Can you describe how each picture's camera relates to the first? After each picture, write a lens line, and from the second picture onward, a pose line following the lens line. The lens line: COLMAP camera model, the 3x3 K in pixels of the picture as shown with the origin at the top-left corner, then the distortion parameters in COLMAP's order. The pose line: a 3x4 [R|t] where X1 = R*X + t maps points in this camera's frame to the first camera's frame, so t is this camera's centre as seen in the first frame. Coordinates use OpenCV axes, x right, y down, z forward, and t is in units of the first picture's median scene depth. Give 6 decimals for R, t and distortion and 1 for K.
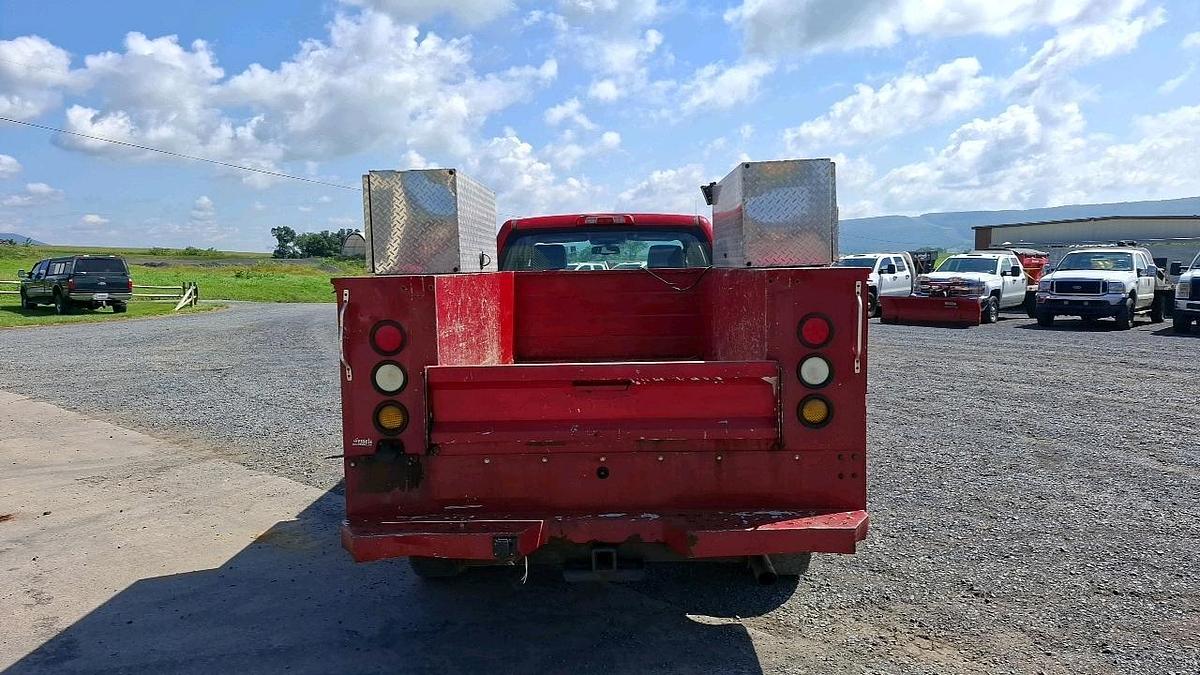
lens RADIAL K [[831.8, 0, 596.5], [0, 831.8, 330.1], [0, 0, 1]] dist [0.077473, -0.083610]
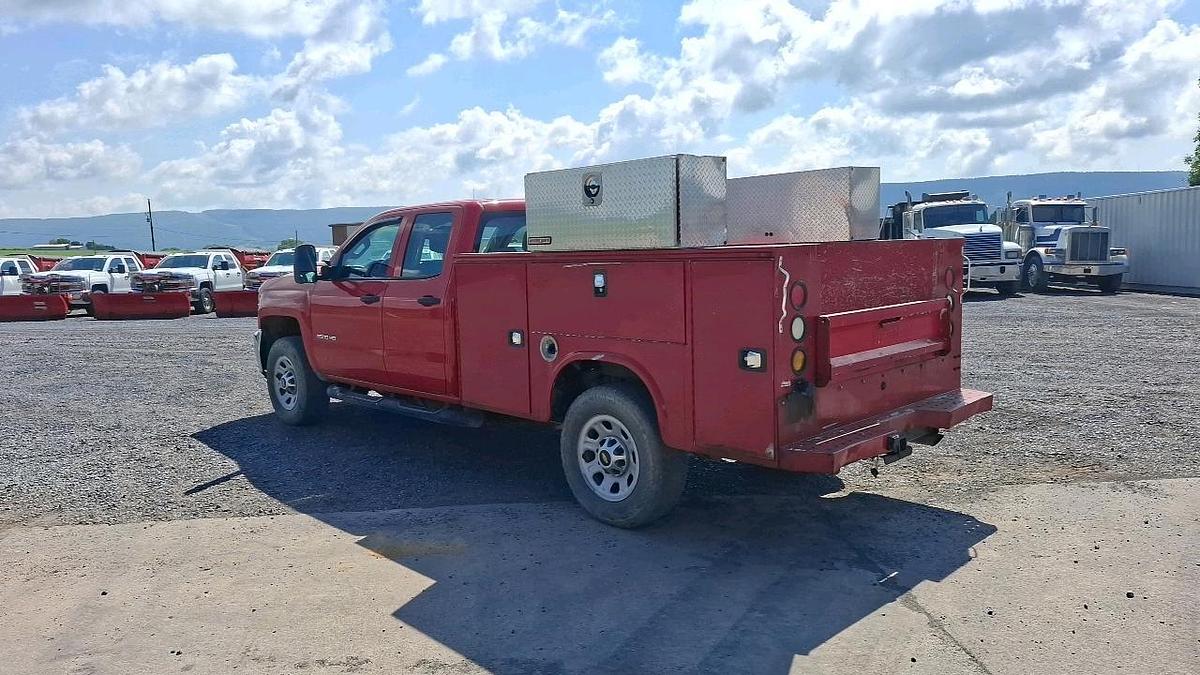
lens RADIAL K [[831.8, 0, 591.7], [0, 831.8, 334.3], [0, 0, 1]] dist [0.077473, -0.083610]
pose [[0.701227, -0.075830, 0.708894, -0.904583], [0.070055, 0.996844, 0.037335, -0.000733], [-0.709488, 0.023481, 0.704326, 0.241984]]
